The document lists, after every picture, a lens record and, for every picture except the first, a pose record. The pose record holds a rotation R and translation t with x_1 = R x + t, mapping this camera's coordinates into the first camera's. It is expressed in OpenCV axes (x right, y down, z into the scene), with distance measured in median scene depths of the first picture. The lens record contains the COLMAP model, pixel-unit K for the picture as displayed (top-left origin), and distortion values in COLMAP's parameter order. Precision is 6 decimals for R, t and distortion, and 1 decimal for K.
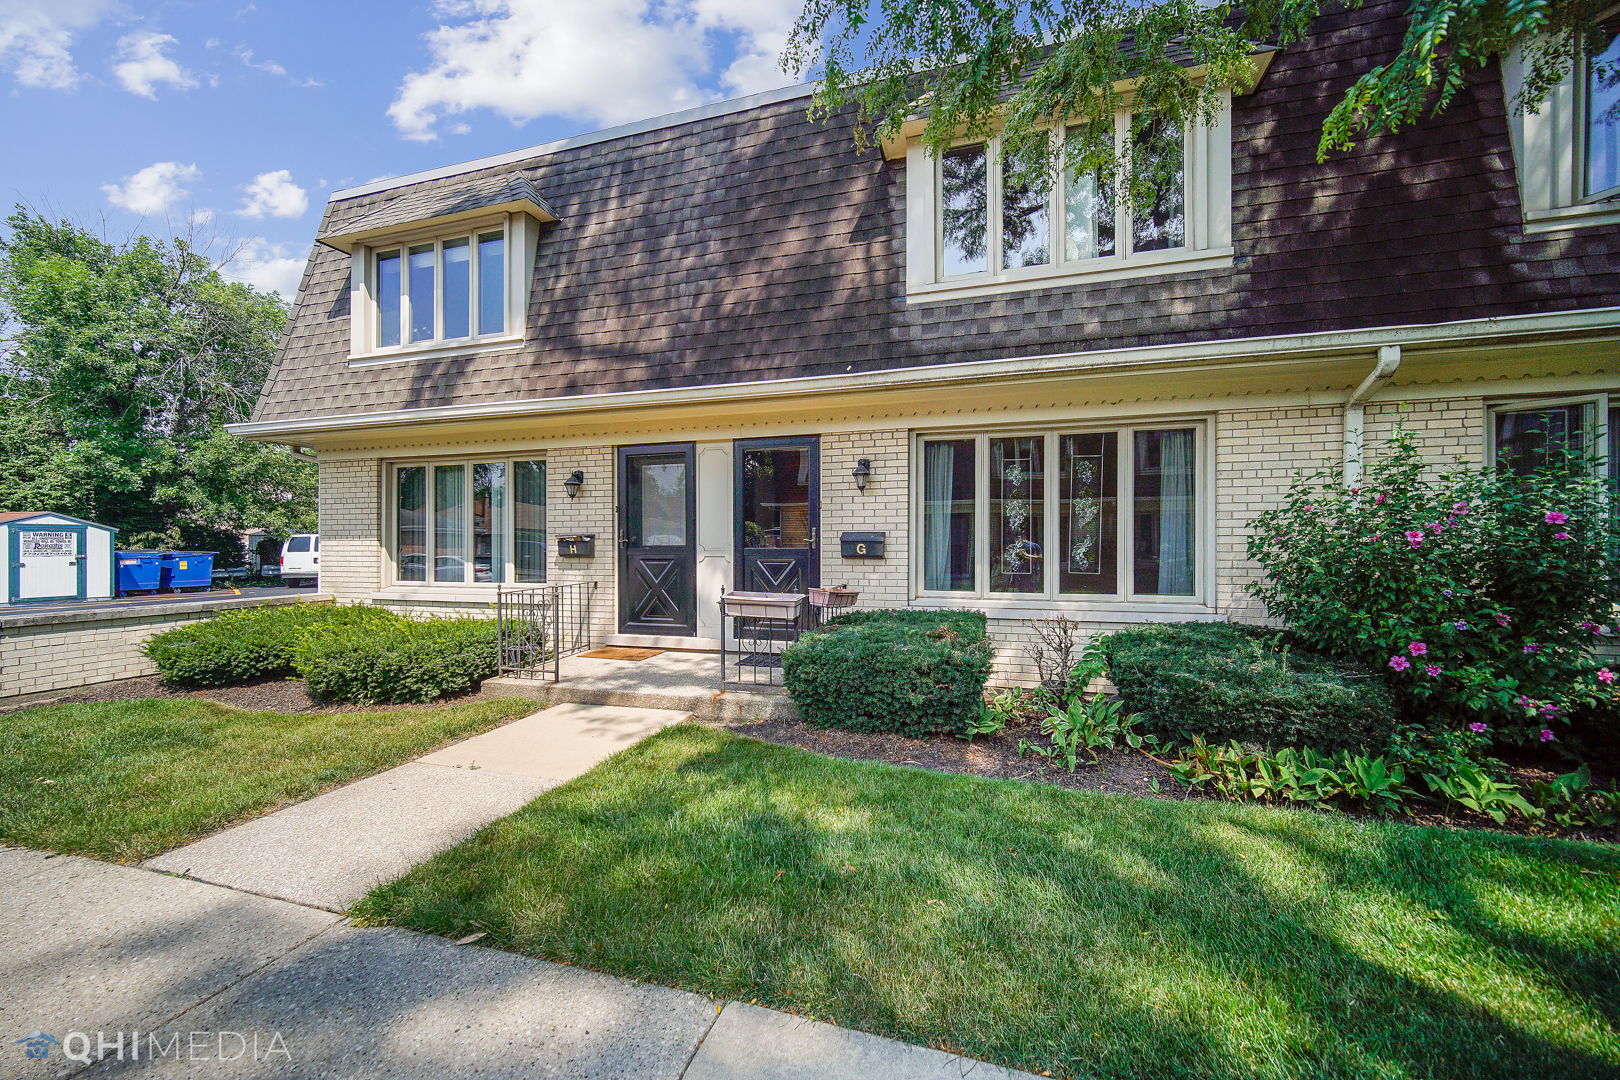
lens RADIAL K [[647.1, 0, 813.7], [0, 647.1, 535.9], [0, 0, 1]] dist [0.000271, 0.000017]
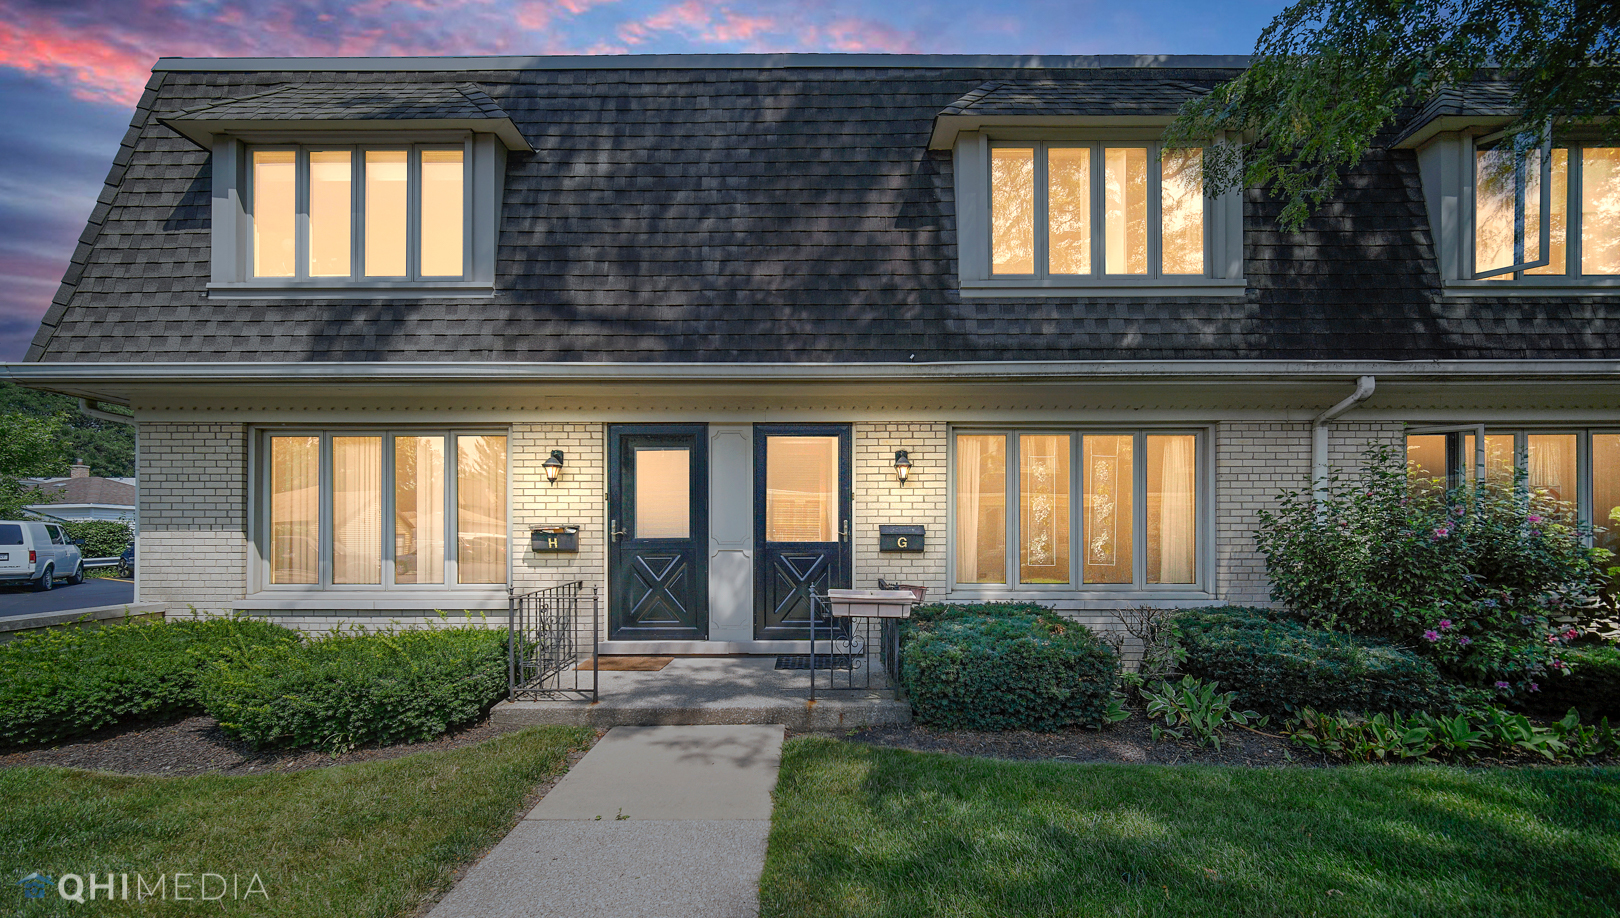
lens RADIAL K [[651.4, 0, 810.0], [0, 651.4, 525.0], [0, 0, 1]] dist [-0.000995, 0.000017]
pose [[0.955124, 0.006391, 0.296137, -0.353030], [-0.005388, 0.999977, -0.004203, -0.001138], [-0.296157, 0.002419, 0.955136, 0.104032]]
